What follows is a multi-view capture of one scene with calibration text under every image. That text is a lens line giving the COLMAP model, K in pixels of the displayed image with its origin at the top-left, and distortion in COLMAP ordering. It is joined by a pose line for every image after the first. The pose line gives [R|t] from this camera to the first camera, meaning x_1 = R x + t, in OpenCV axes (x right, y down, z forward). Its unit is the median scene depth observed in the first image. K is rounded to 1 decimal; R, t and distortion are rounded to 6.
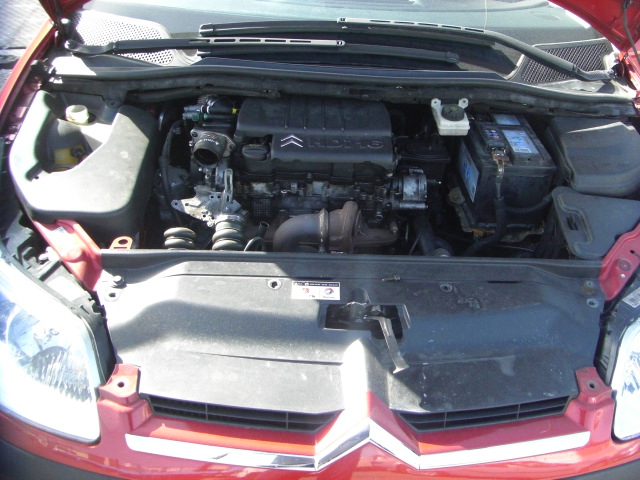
lens RADIAL K [[713.3, 0, 351.8], [0, 713.3, 230.0], [0, 0, 1]] dist [-0.138079, 0.000000]
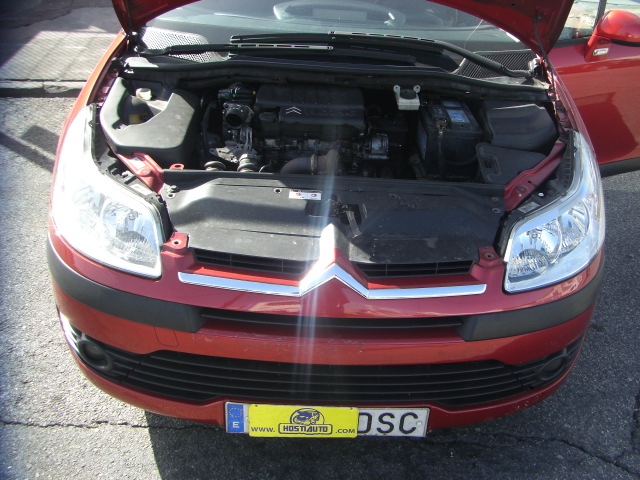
lens RADIAL K [[713.3, 0, 332.3], [0, 713.3, 230.9], [0, 0, 1]] dist [-0.138079, 0.000000]
pose [[0.998651, 0.011726, -0.050574, 0.069037], [-0.015936, 0.996367, -0.083663, 0.235807], [0.049409, 0.084356, 0.995210, -0.404165]]
